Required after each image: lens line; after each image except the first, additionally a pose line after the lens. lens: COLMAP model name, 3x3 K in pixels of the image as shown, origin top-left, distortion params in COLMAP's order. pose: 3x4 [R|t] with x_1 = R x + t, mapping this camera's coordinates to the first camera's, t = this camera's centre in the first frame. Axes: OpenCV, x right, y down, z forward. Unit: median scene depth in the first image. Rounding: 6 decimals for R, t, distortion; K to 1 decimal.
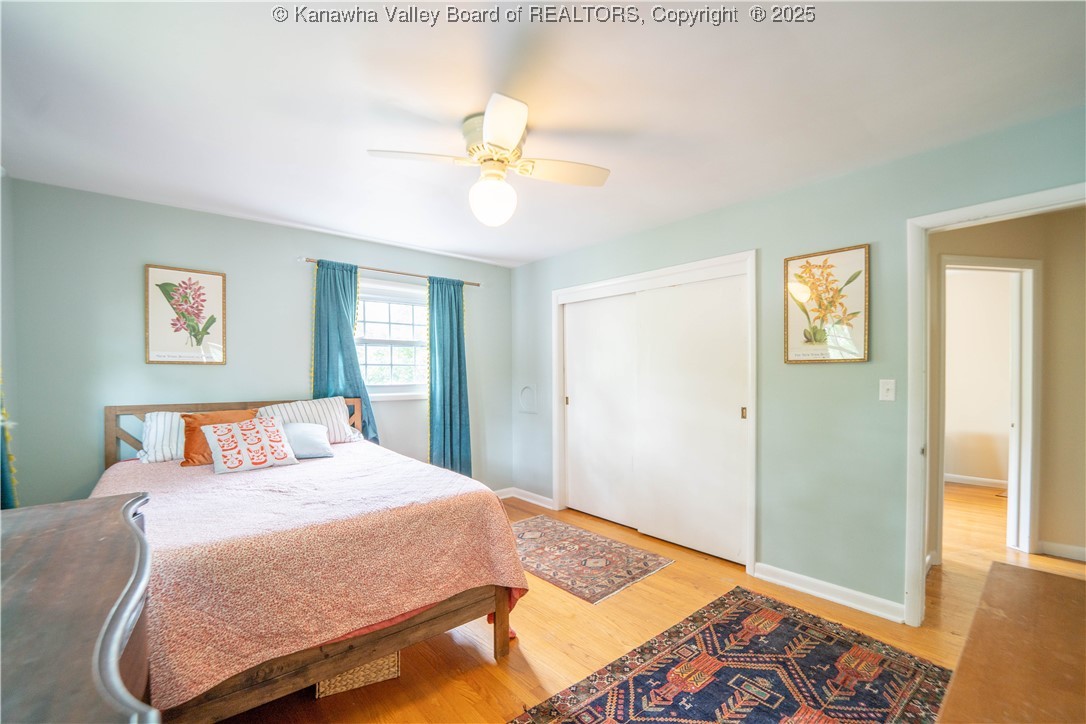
lens RADIAL K [[440.8, 0, 530.9], [0, 440.8, 389.5], [0, 0, 1]] dist [-0.035828, 0.000097]
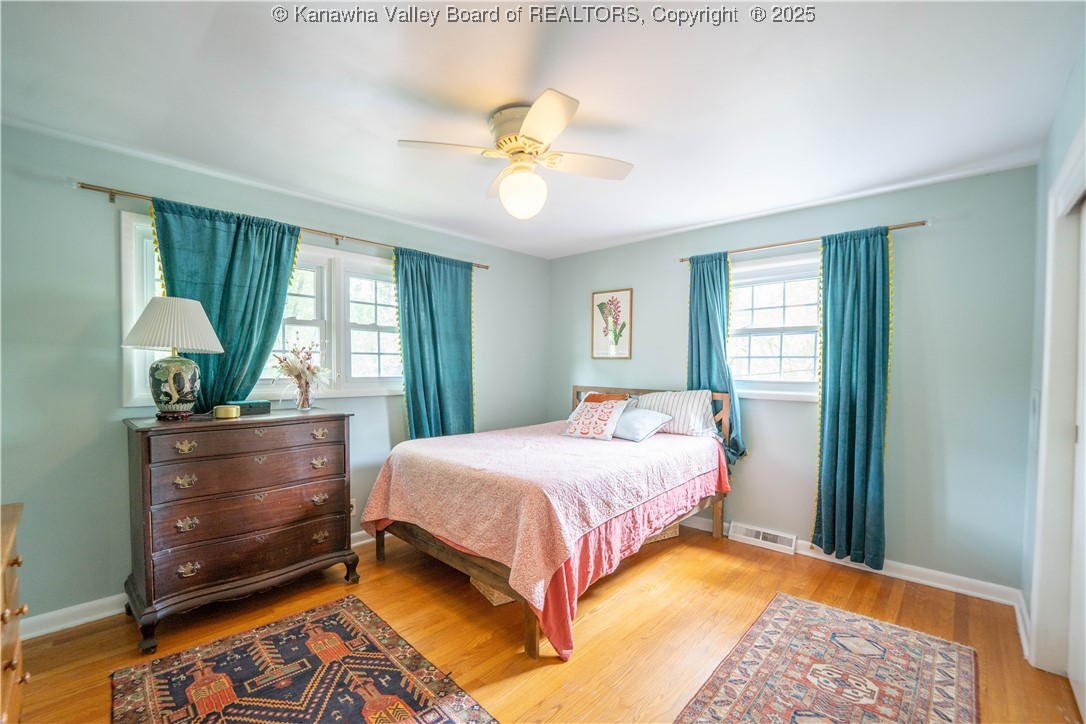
lens RADIAL K [[457.3, 0, 546.8], [0, 457.3, 378.6], [0, 0, 1]] dist [-0.023669, 0.000221]
pose [[0.134523, 0.033651, -0.990339, 0.639554], [-0.039906, 0.998796, 0.028517, -0.029389], [0.990107, 0.035684, 0.135704, 0.601840]]
